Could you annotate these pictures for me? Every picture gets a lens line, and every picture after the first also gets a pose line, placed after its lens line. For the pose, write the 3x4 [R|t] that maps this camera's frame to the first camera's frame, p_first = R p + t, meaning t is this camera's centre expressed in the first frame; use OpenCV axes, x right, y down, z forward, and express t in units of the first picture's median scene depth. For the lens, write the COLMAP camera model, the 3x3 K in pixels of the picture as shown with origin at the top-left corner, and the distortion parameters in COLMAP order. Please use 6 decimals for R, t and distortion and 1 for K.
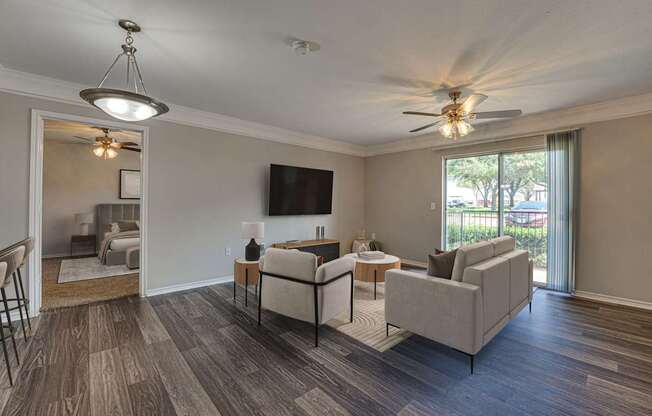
lens RADIAL K [[276.4, 0, 325.7], [0, 276.4, 205.4], [0, 0, 1]] dist [-0.000510, -0.000024]
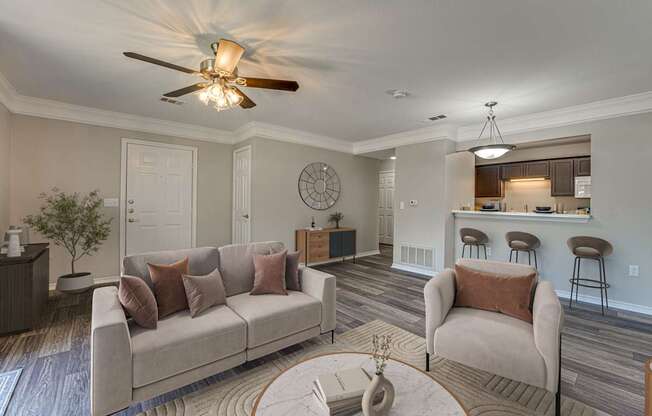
lens RADIAL K [[276.4, 0, 336.4], [0, 276.4, 194.4], [0, 0, 1]] dist [0.018565, 0.000058]
pose [[-0.999764, -0.021247, -0.004573, 0.177431], [-0.021103, 0.999345, -0.029408, -0.008550], [0.005194, -0.029305, -0.999557, 1.856025]]
